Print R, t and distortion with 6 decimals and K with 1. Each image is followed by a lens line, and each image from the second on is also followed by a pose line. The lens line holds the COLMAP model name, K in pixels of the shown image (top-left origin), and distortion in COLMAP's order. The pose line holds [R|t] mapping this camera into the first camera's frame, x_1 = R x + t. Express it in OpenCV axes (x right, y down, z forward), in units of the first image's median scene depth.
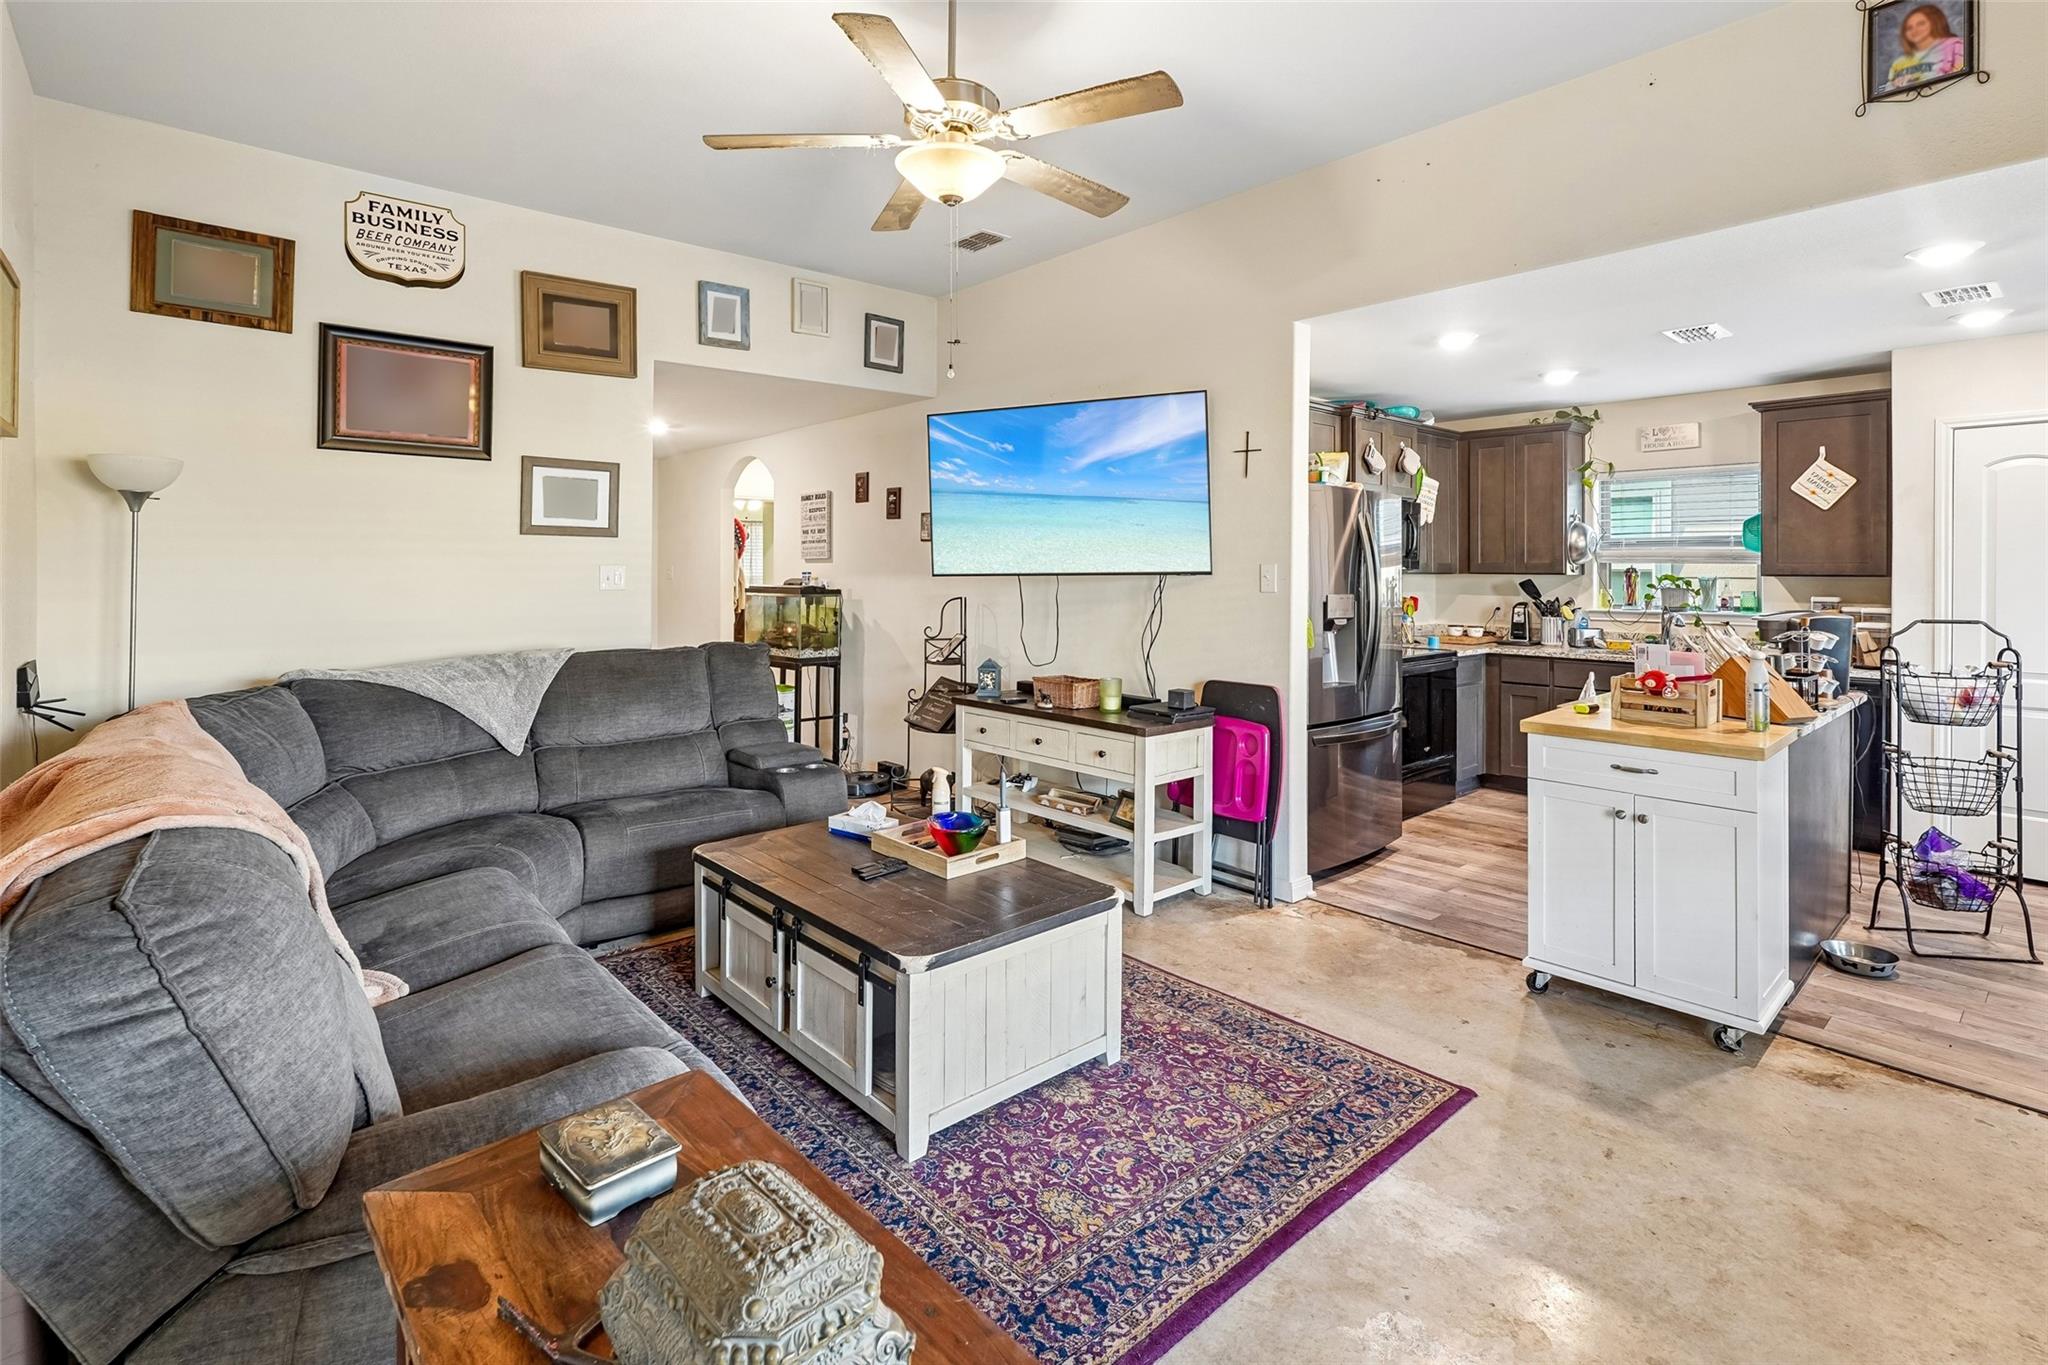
lens RADIAL K [[974.4, 0, 1038.2], [0, 974.4, 563.2], [0, 0, 1]] dist [-0.002450, 0.000821]
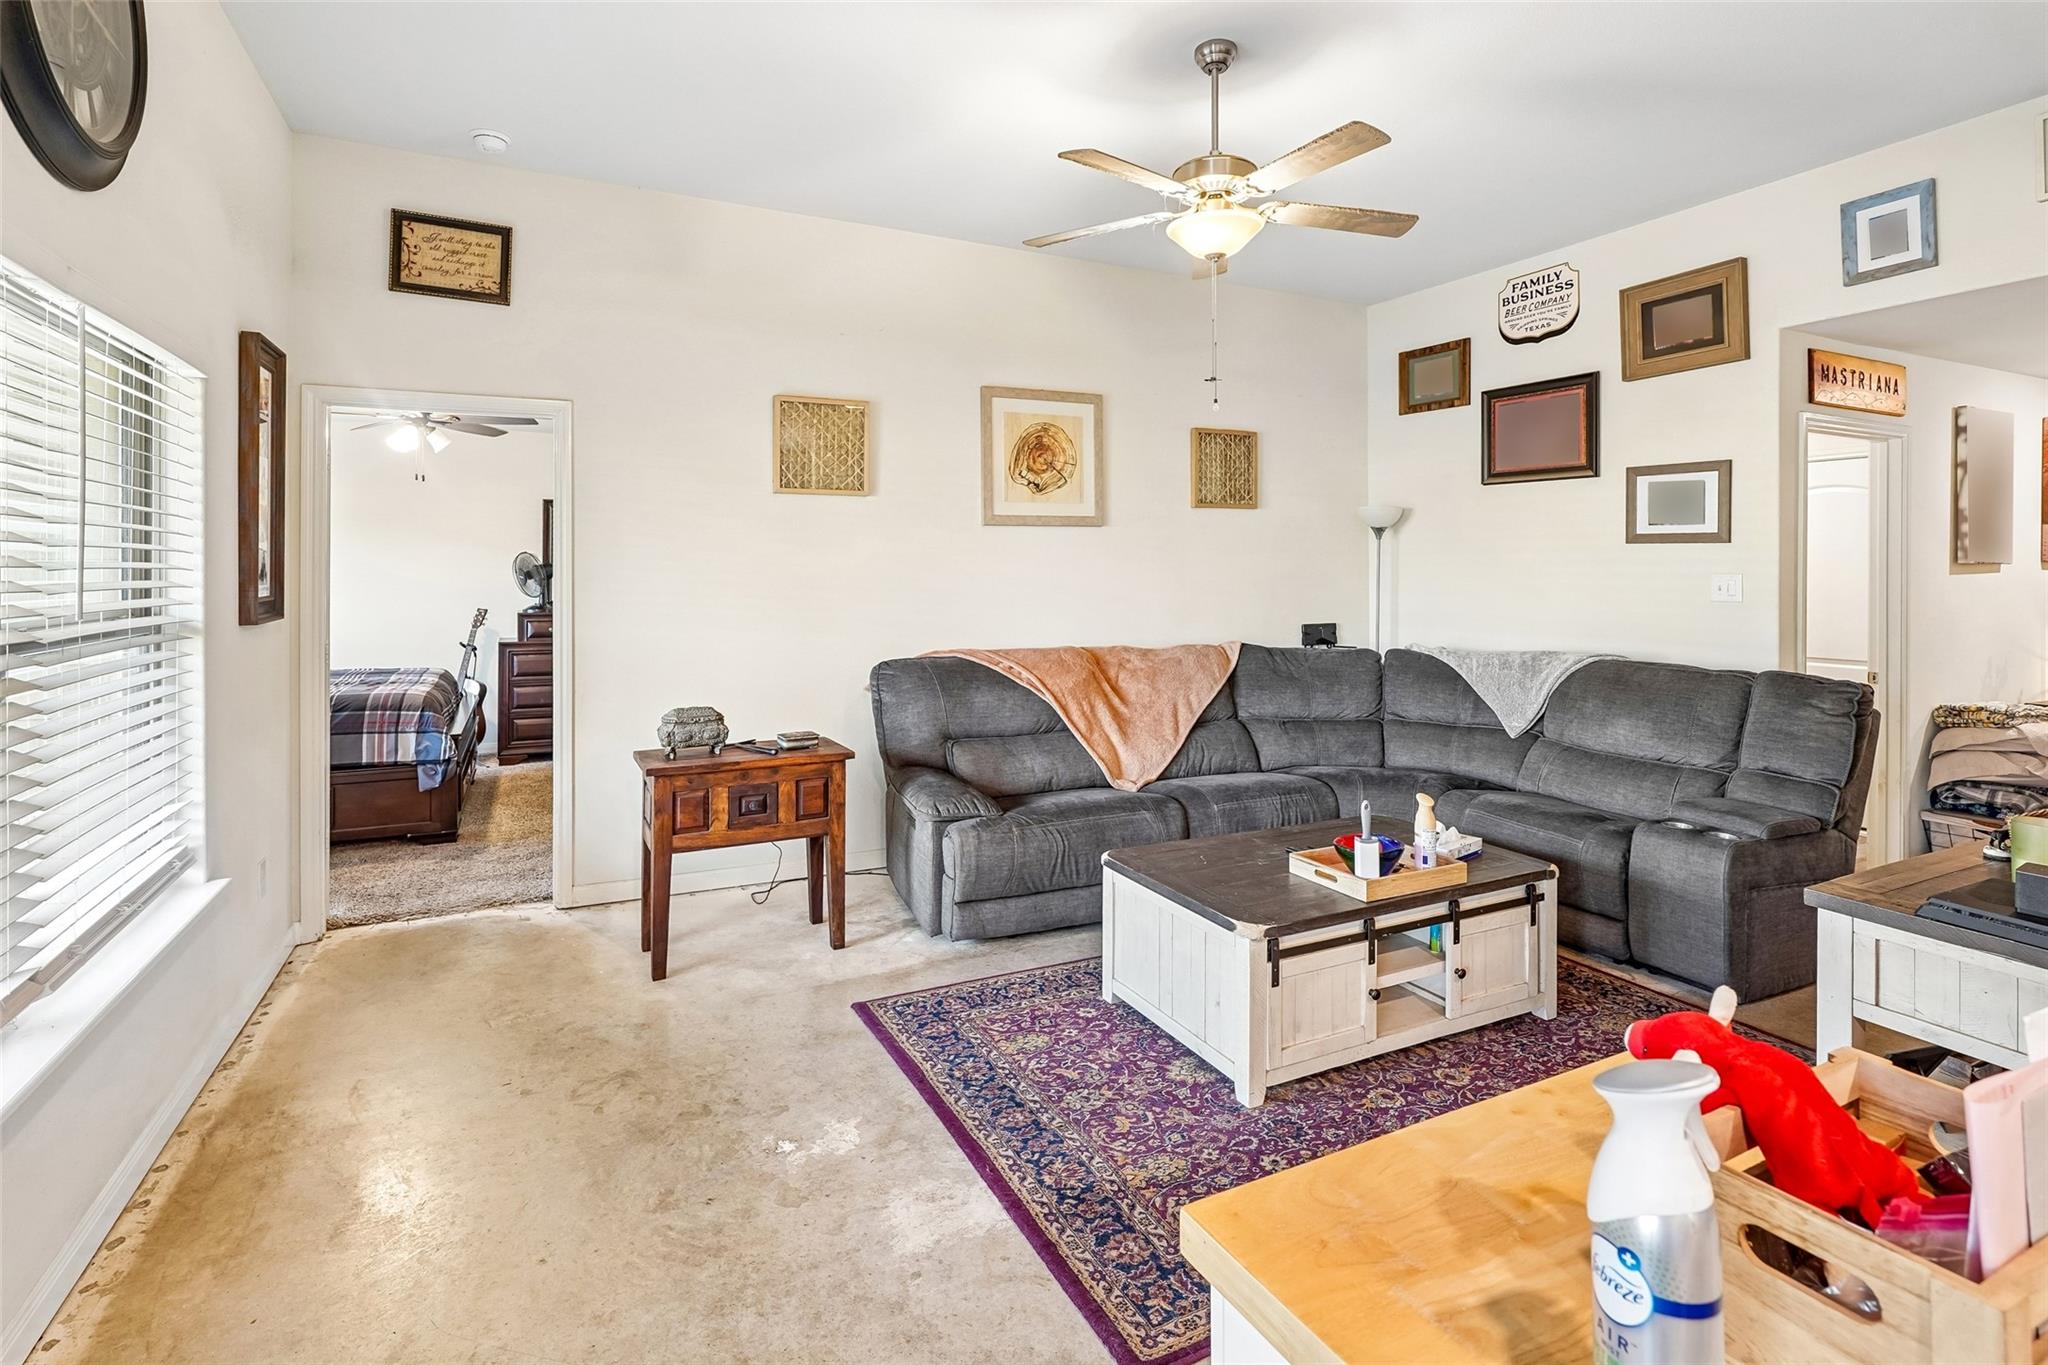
lens RADIAL K [[974.4, 0, 989.6], [0, 974.4, 563.8], [0, 0, 1]] dist [-0.002450, 0.000821]
pose [[-0.288240, -0.004860, -0.957546, 1.321388], [-0.002020, 0.999988, -0.004467, -0.003827], [0.957556, 0.000646, -0.288246, 1.305074]]
